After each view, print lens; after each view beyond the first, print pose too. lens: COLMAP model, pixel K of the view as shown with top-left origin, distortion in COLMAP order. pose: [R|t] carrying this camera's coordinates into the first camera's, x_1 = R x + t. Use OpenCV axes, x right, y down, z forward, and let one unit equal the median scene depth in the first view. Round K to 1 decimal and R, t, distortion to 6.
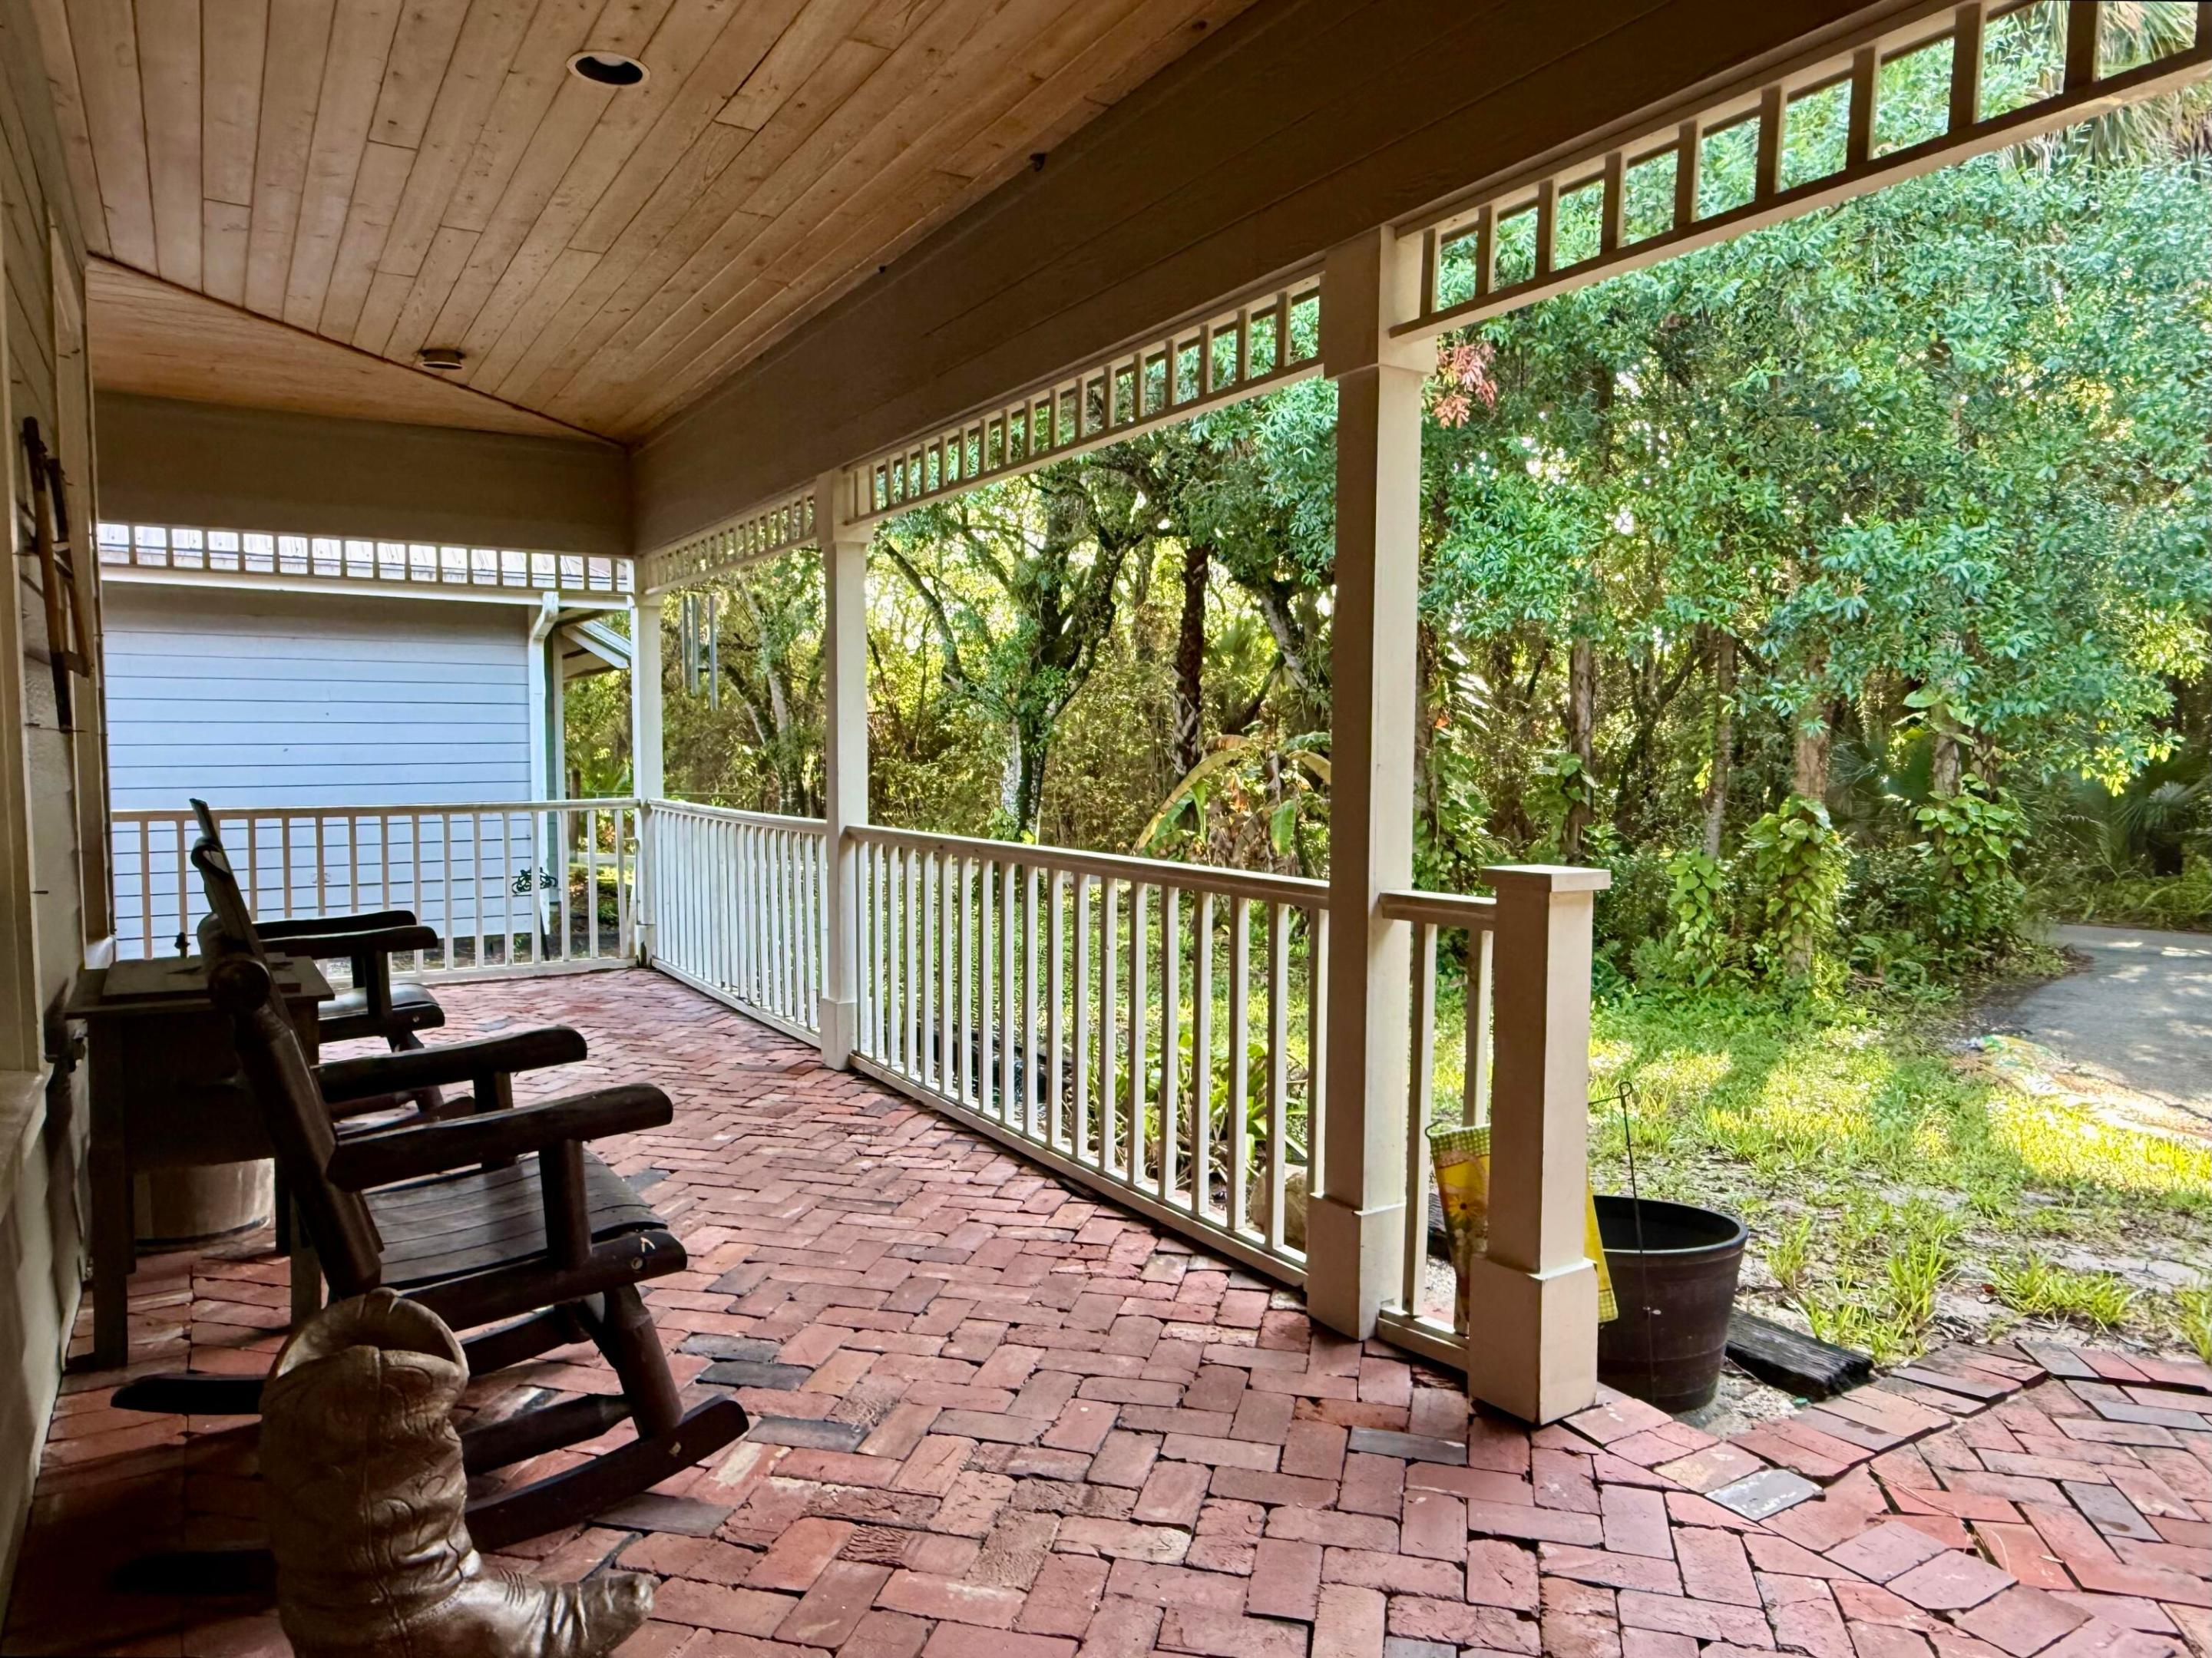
lens RADIAL K [[1434.9, 0, 1105.1], [0, 1434.9, 834.3], [0, 0, 1]] dist [0.001058, 0.003210]
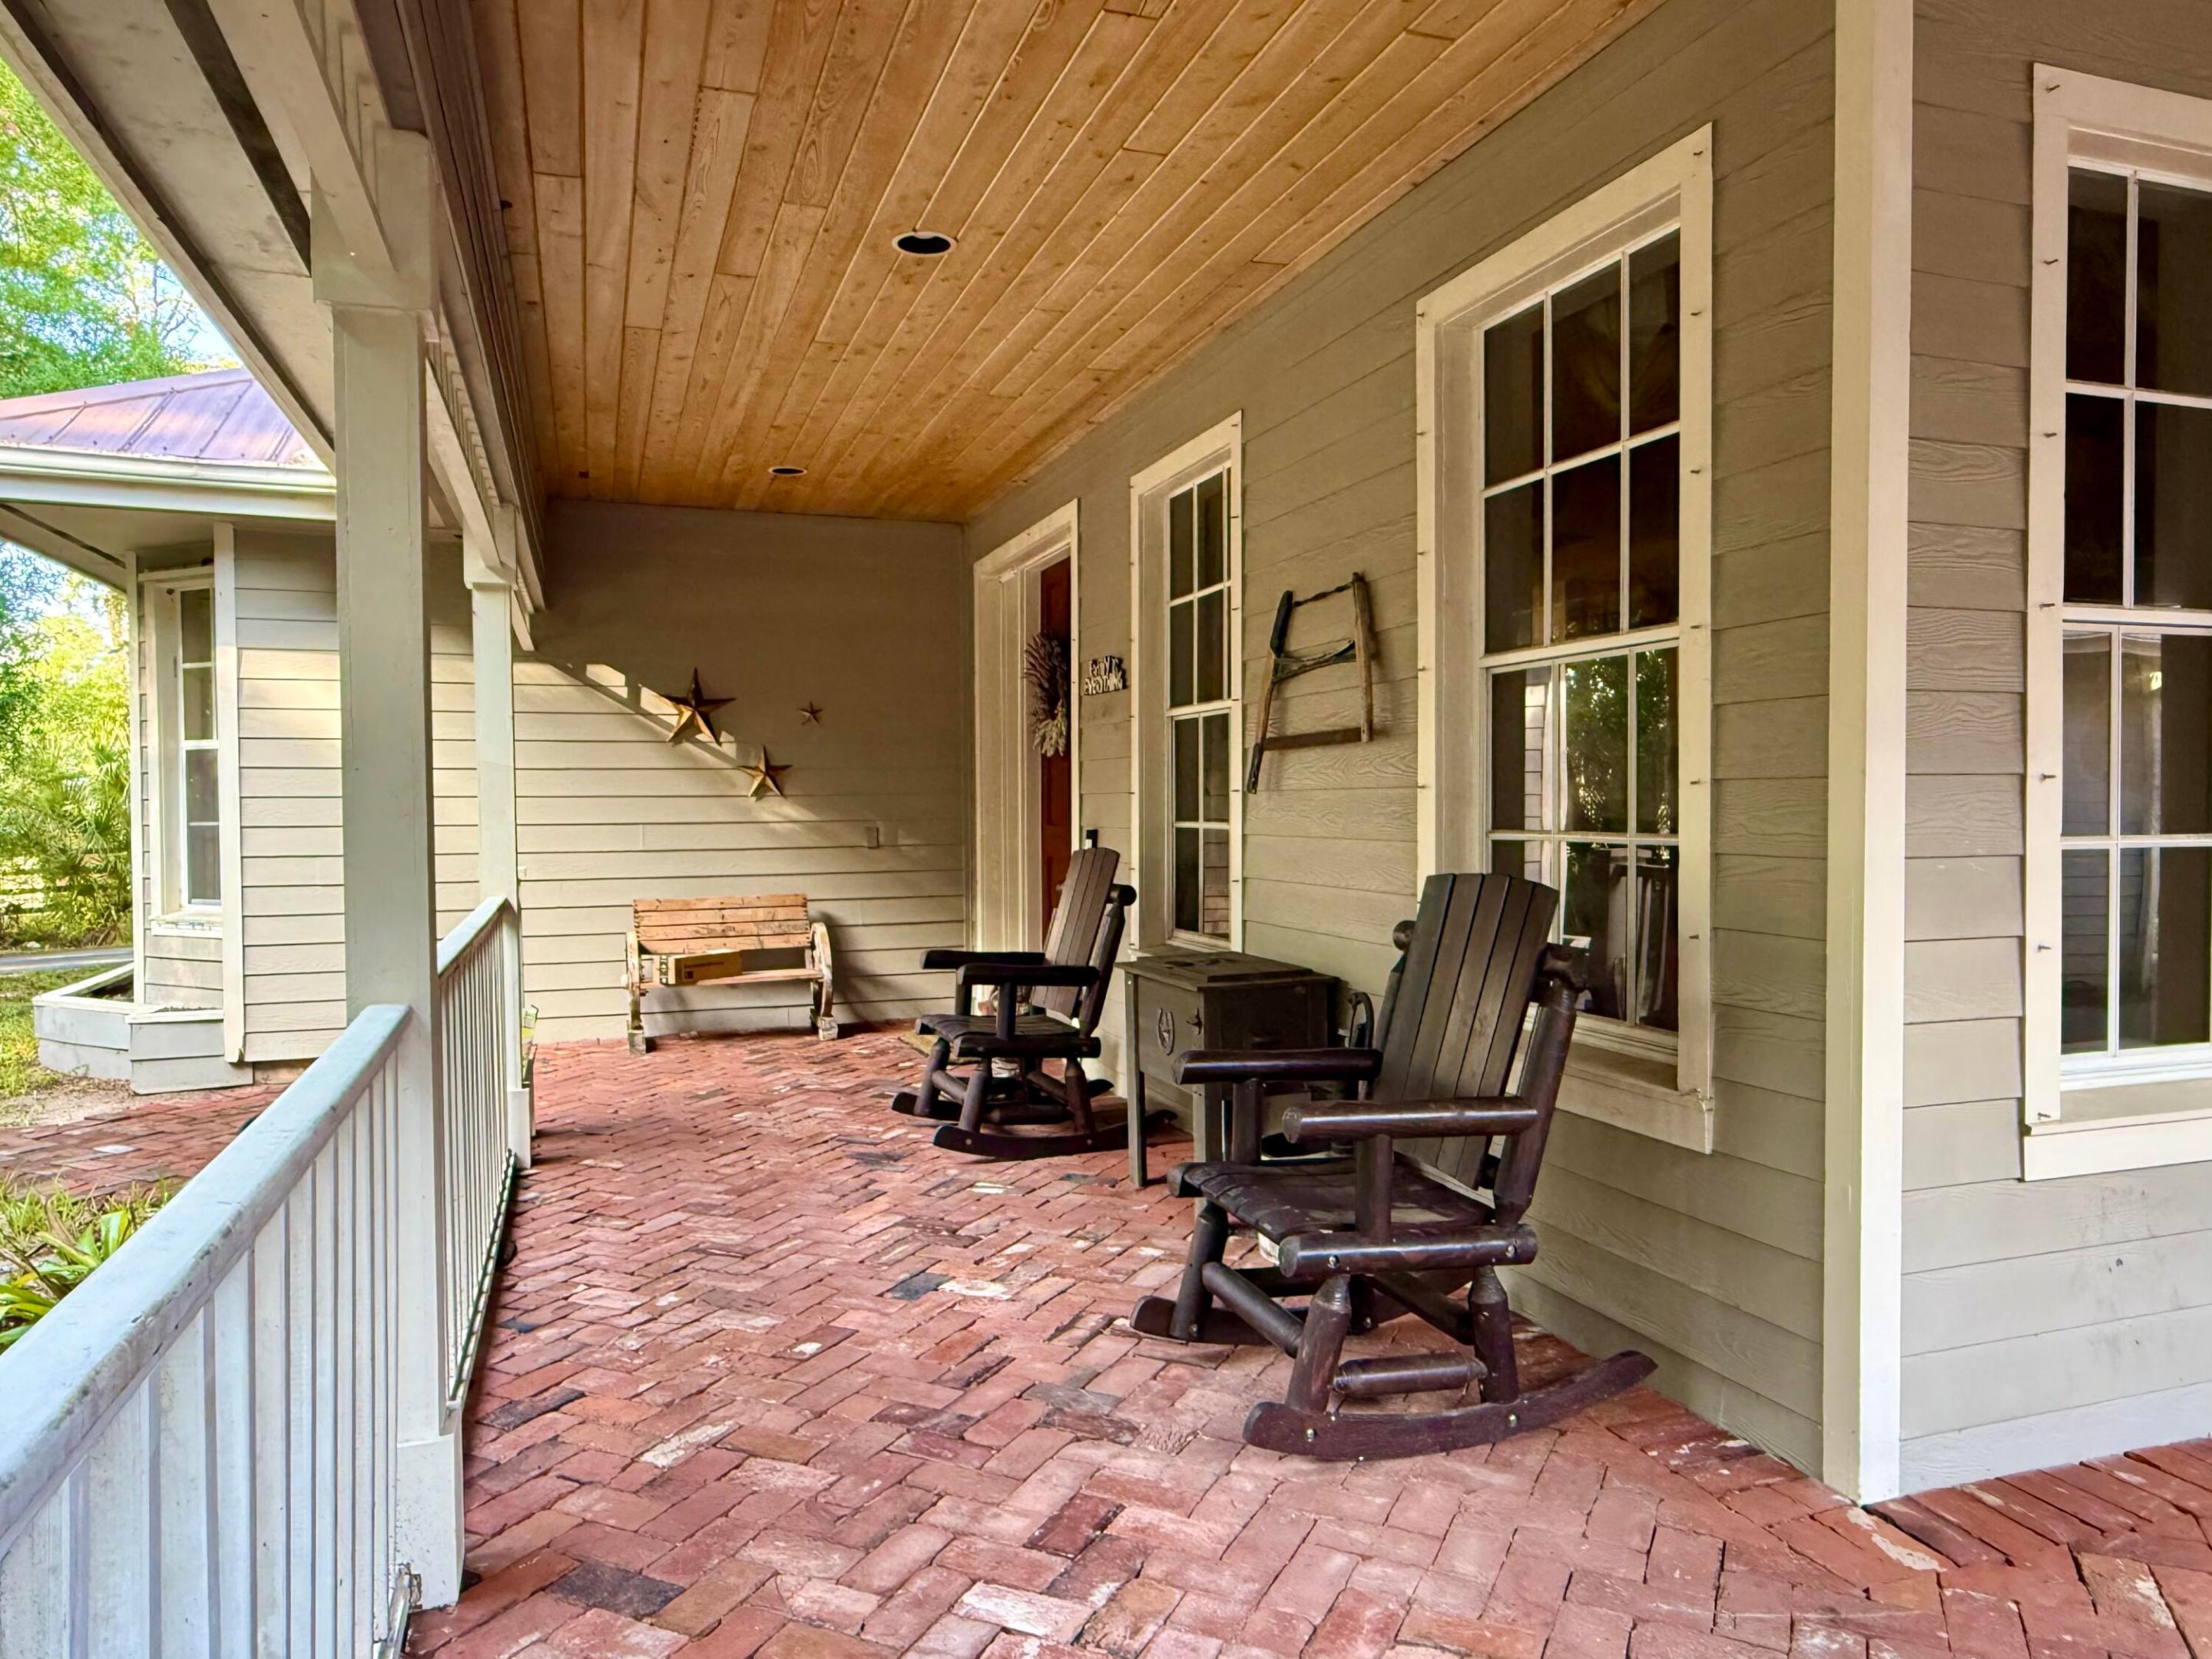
lens RADIAL K [[1435.1, 0, 1111.2], [0, 1435.1, 821.5], [0, 0, 1]] dist [0.001058, 0.003210]
pose [[-0.975422, 0.001979, 0.220335, -0.653137], [0.021763, 0.995936, 0.087399, -0.128801], [-0.219266, 0.090046, -0.971501, 1.864501]]
